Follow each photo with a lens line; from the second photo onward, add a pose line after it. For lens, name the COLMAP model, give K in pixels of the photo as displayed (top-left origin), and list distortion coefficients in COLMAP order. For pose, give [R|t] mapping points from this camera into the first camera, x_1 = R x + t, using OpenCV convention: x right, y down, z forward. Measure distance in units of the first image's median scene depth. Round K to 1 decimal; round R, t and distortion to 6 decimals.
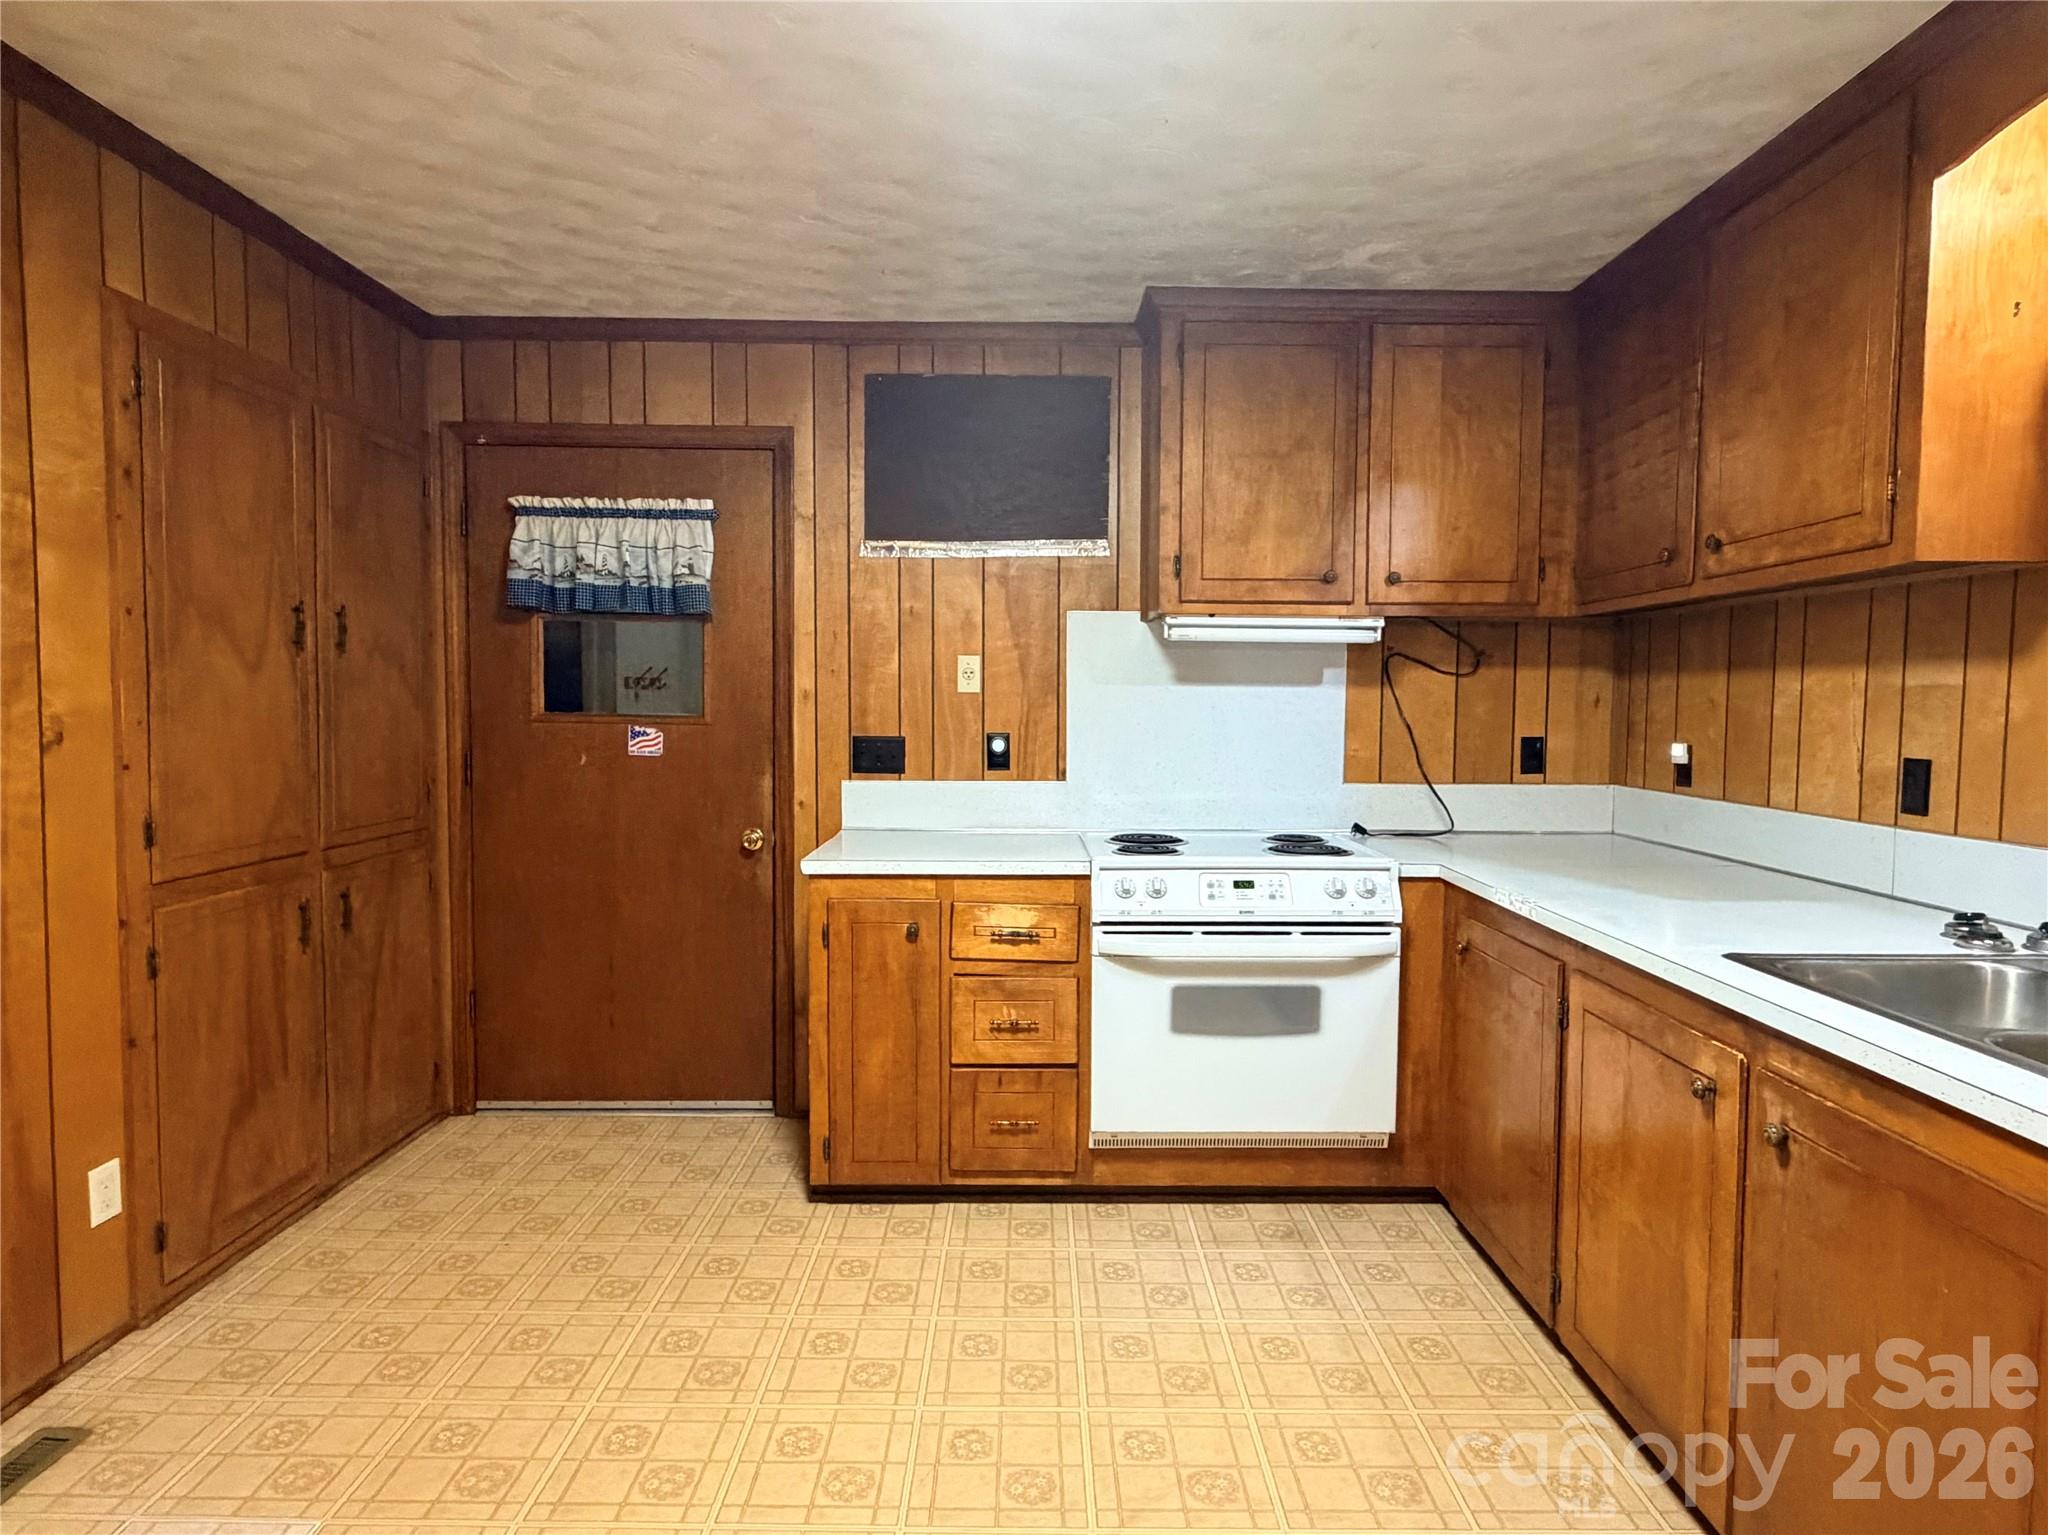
lens RADIAL K [[1116.1, 0, 1024.0], [0, 1116.1, 767.5], [0, 0, 1]] dist [-0.002385, 0.000369]
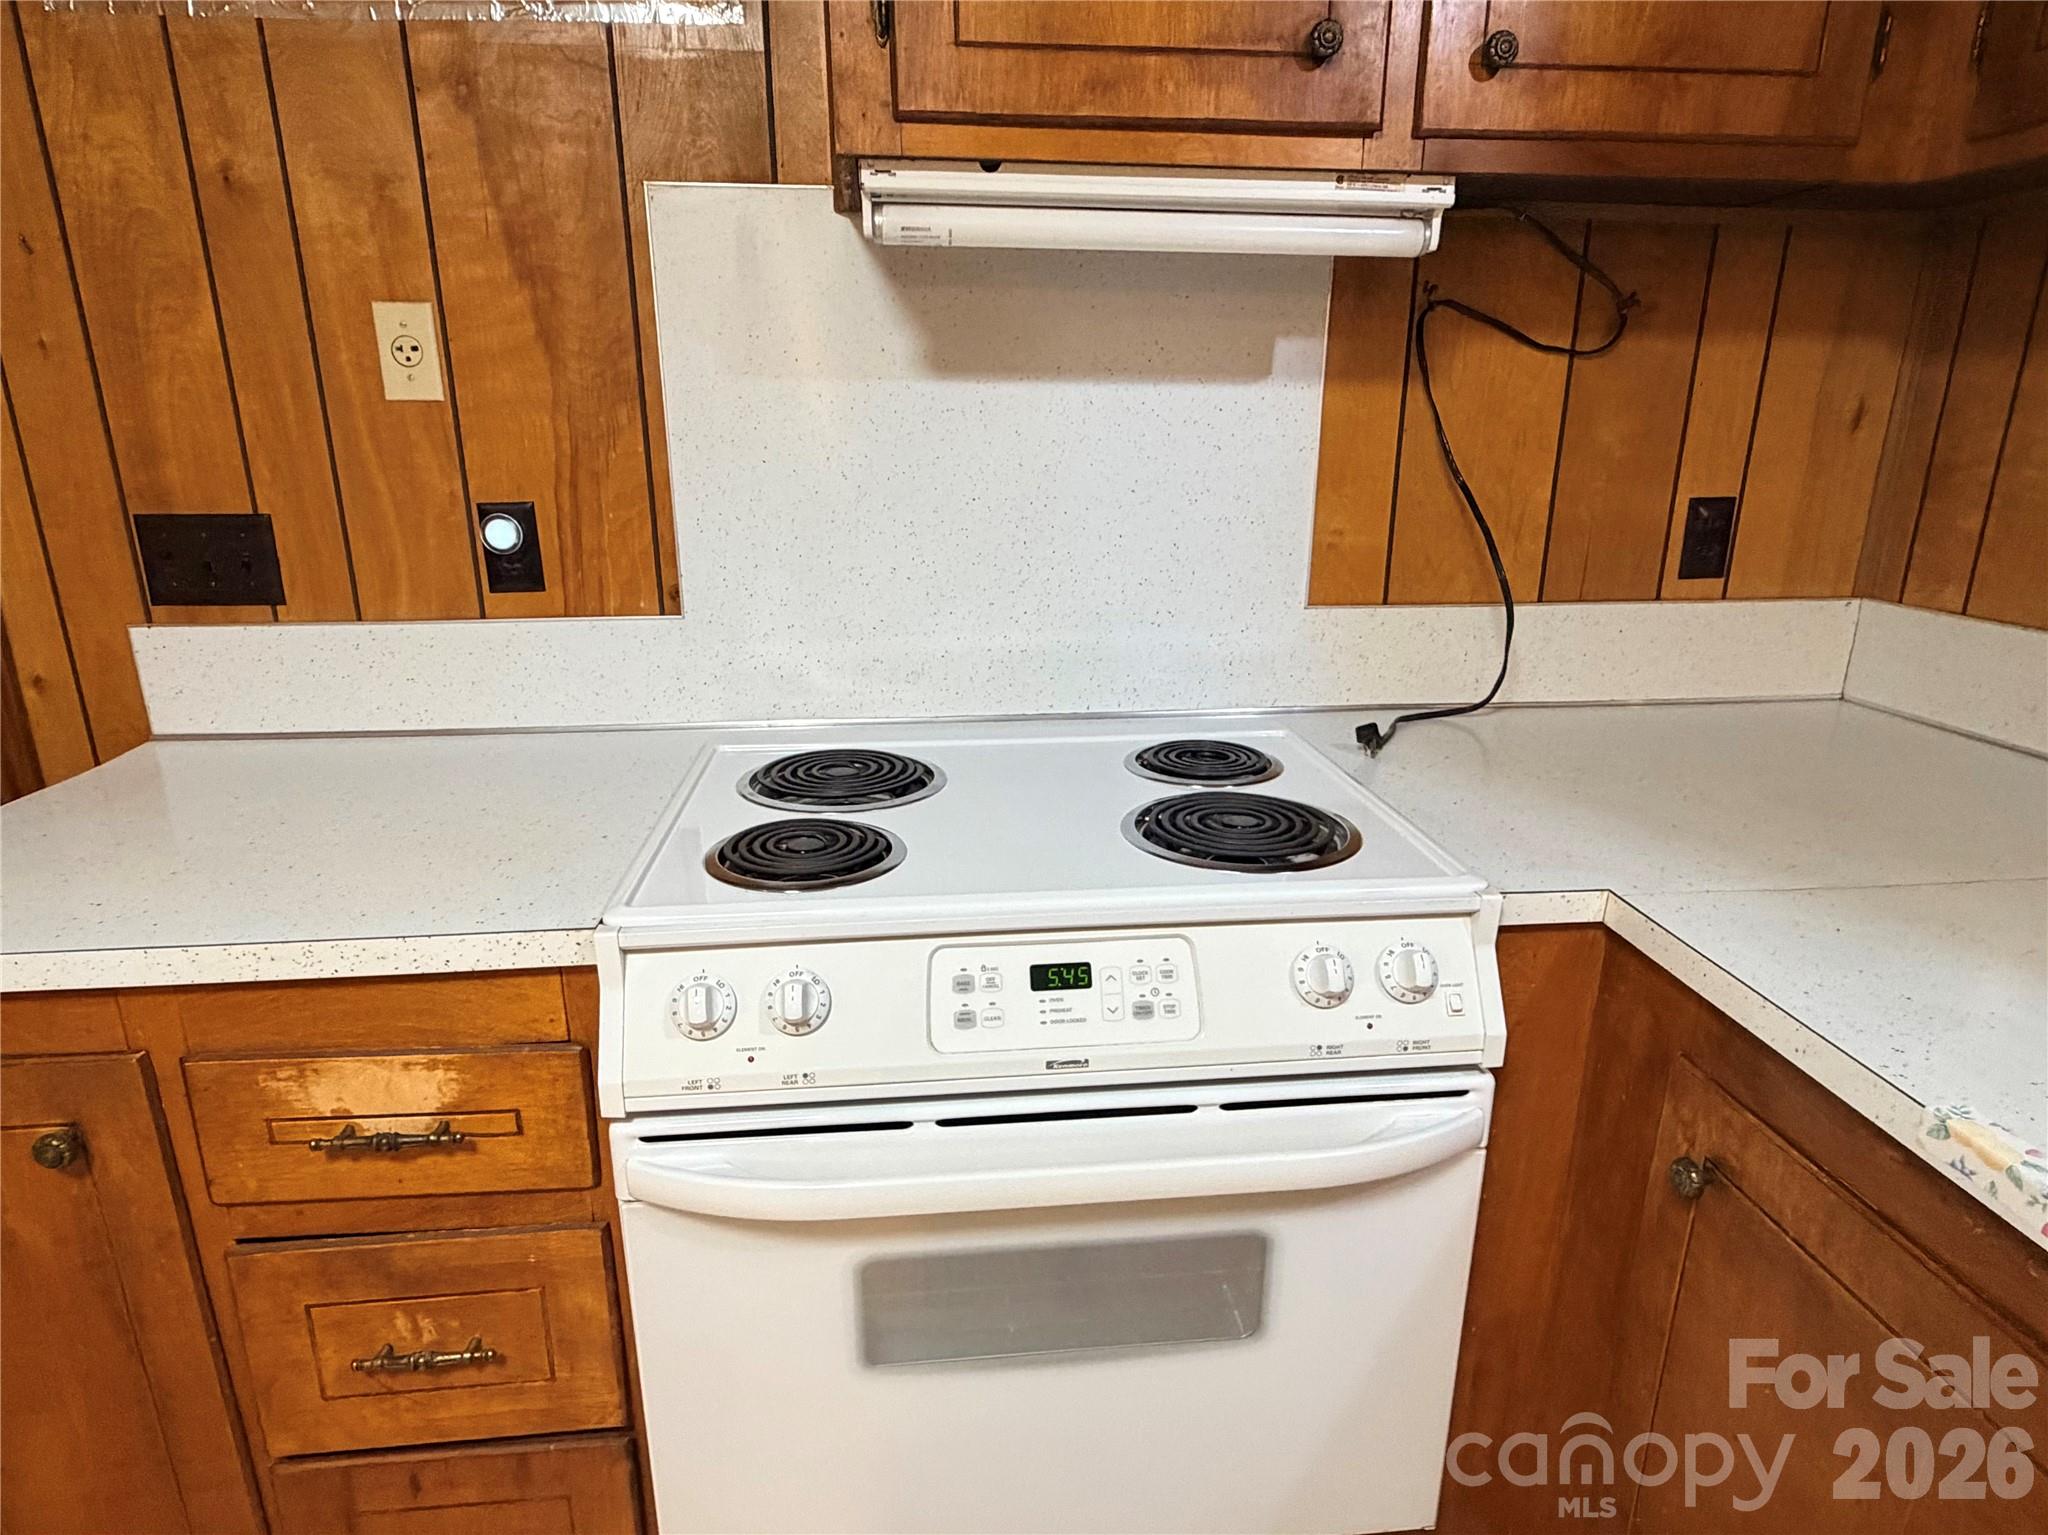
lens RADIAL K [[1116.1, 0, 1024.0], [0, 1116.1, 767.5], [0, 0, 1]] dist [-0.002385, 0.000369]
pose [[0.995025, -0.034575, 0.093435, 0.140174], [0.011687, 0.971880, 0.235184, -0.033665], [-0.098940, -0.232922, 0.967449, 0.615987]]
